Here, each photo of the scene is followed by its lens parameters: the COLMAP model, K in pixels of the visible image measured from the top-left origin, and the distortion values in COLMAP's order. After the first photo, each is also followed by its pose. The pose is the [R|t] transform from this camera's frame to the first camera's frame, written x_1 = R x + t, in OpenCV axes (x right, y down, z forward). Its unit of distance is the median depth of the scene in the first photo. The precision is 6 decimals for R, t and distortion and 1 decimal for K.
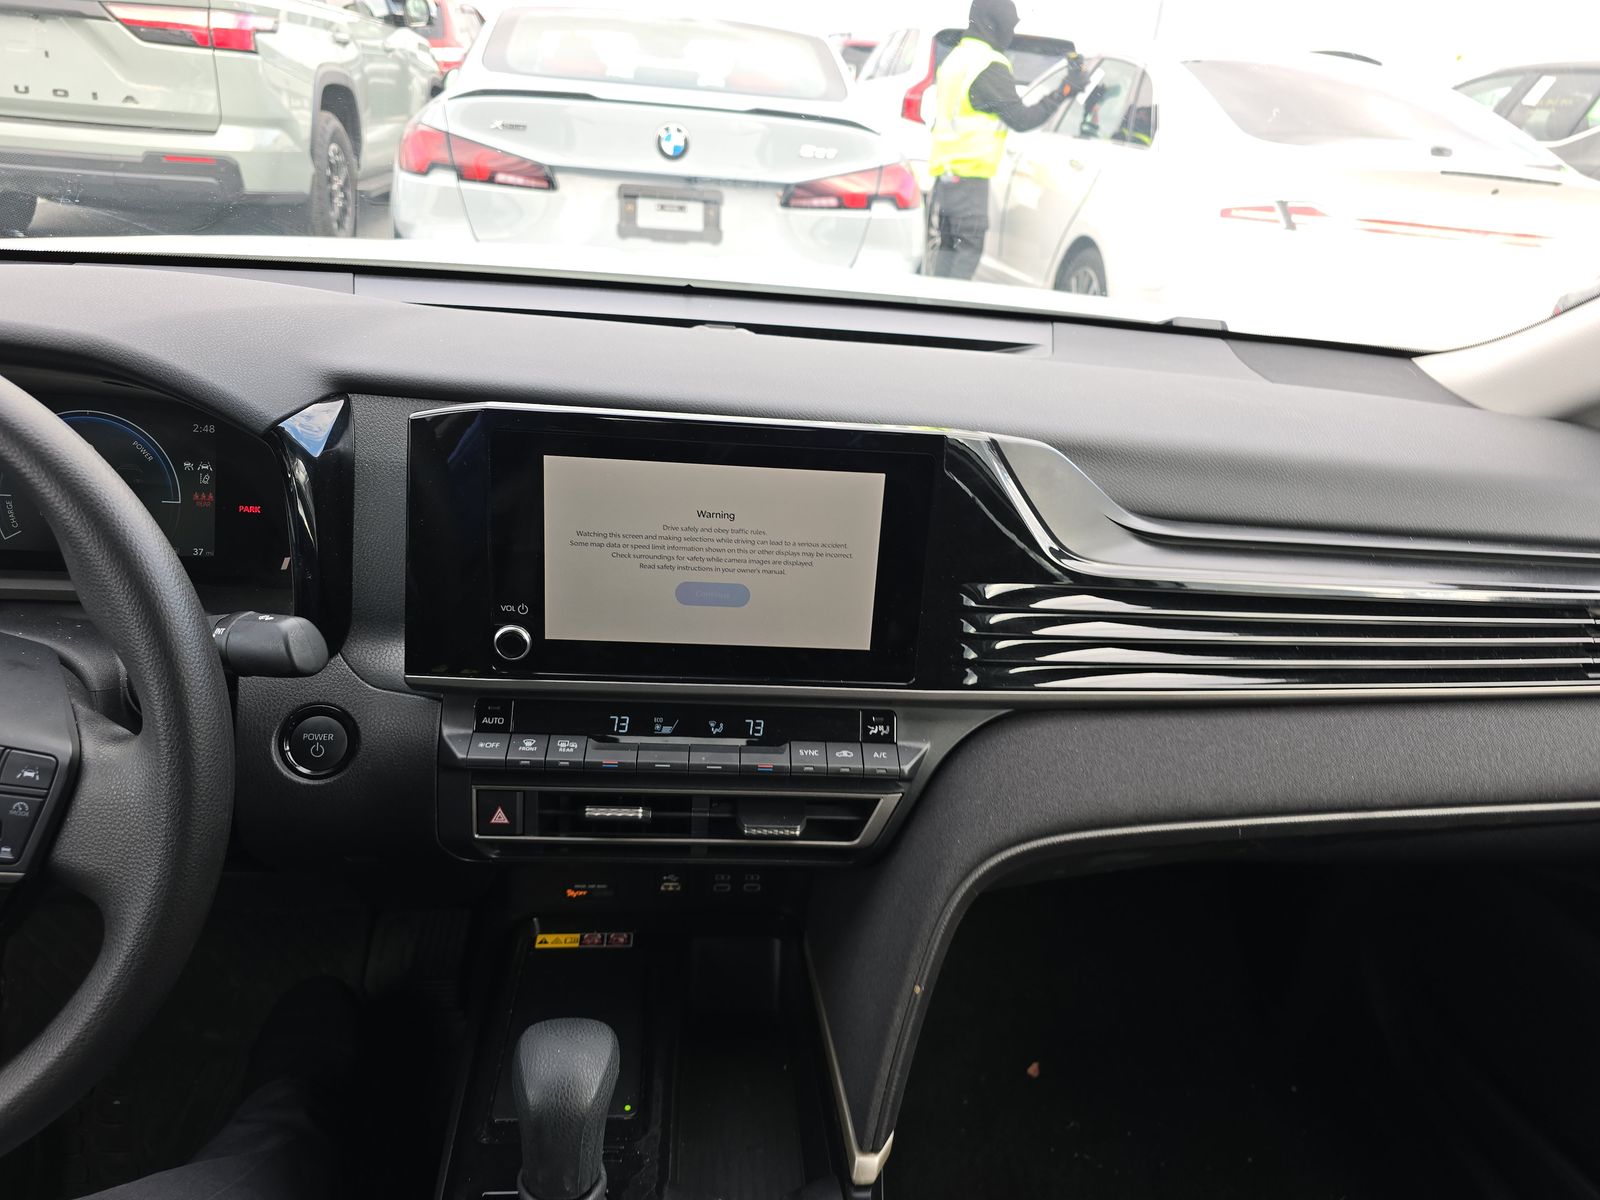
lens RADIAL K [[1046.2, 0, 806.8], [0, 1046.2, 597.9], [0, 0, 1]] dist [0.009694, -0.003648]
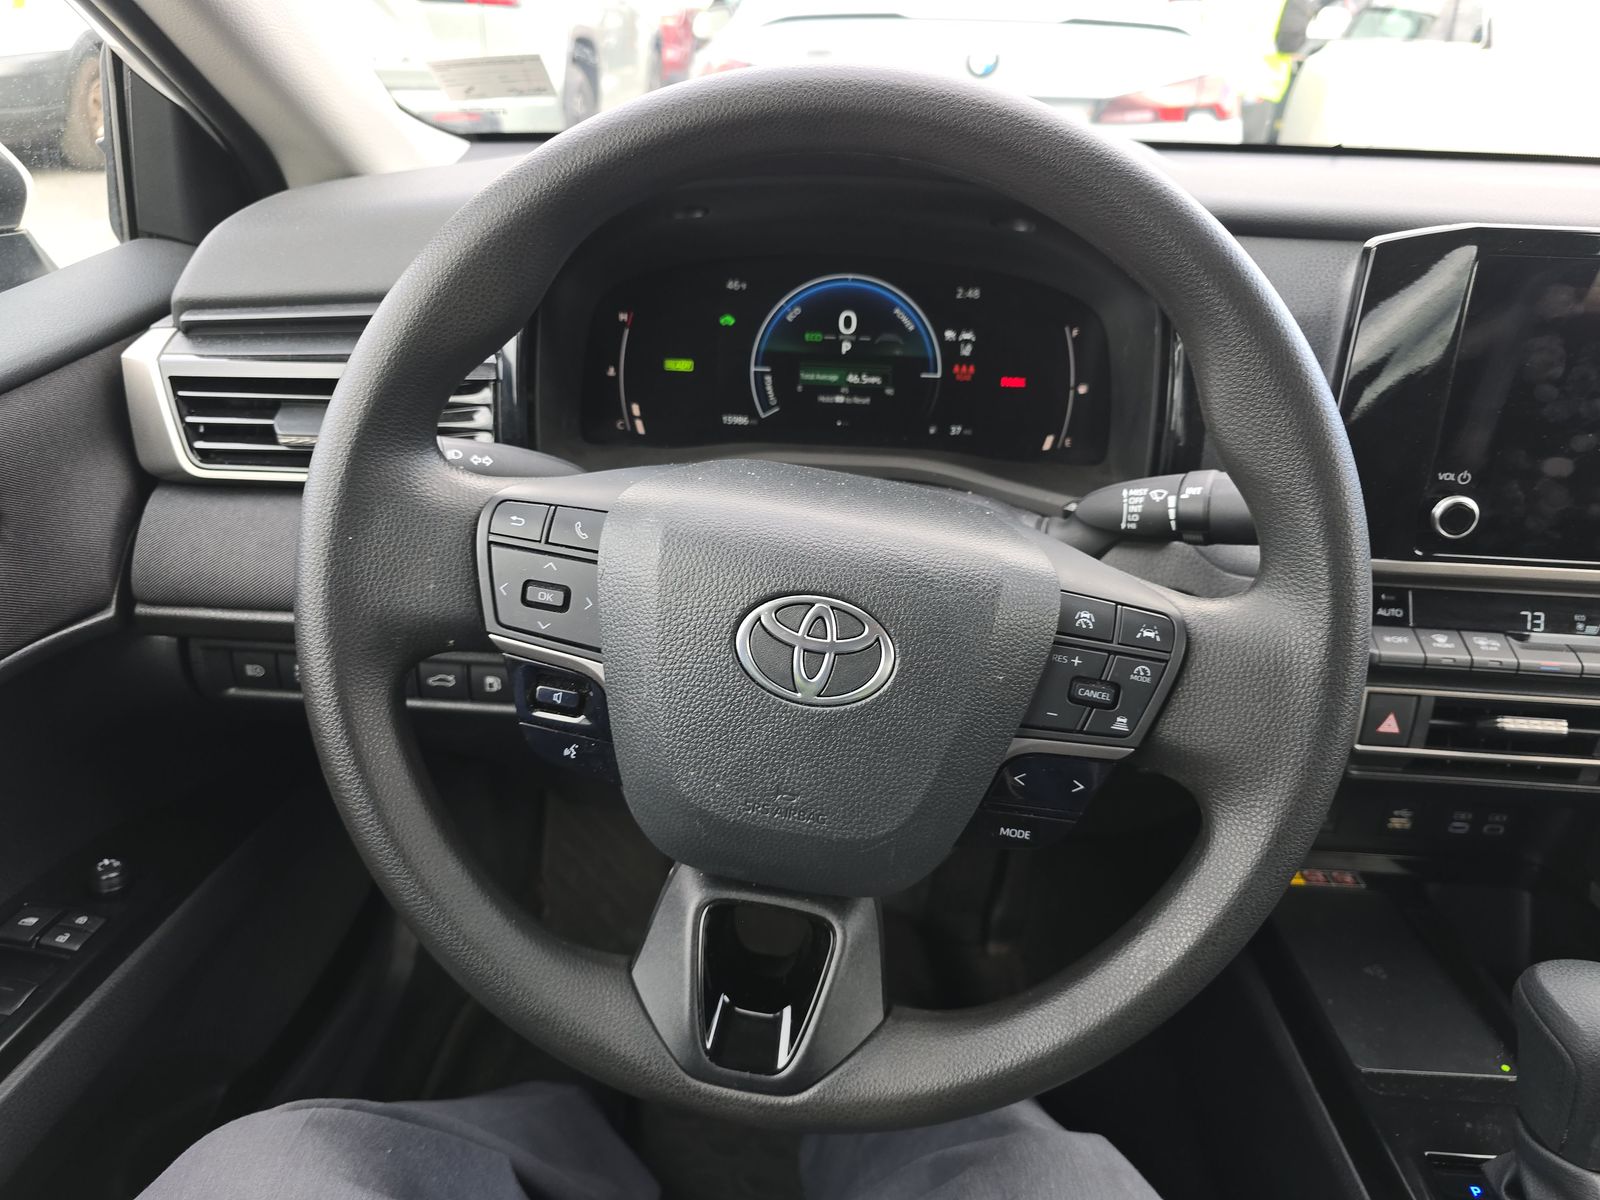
lens RADIAL K [[1046.2, 0, 784.3], [0, 1046.2, 605.1], [0, 0, 1]] dist [0.009694, -0.003648]
pose [[0.986921, 0.017829, -0.160215, -0.640814], [-0.010998, 0.998996, 0.043424, 0.078307], [0.160829, -0.041094, 0.986126, 0.074463]]
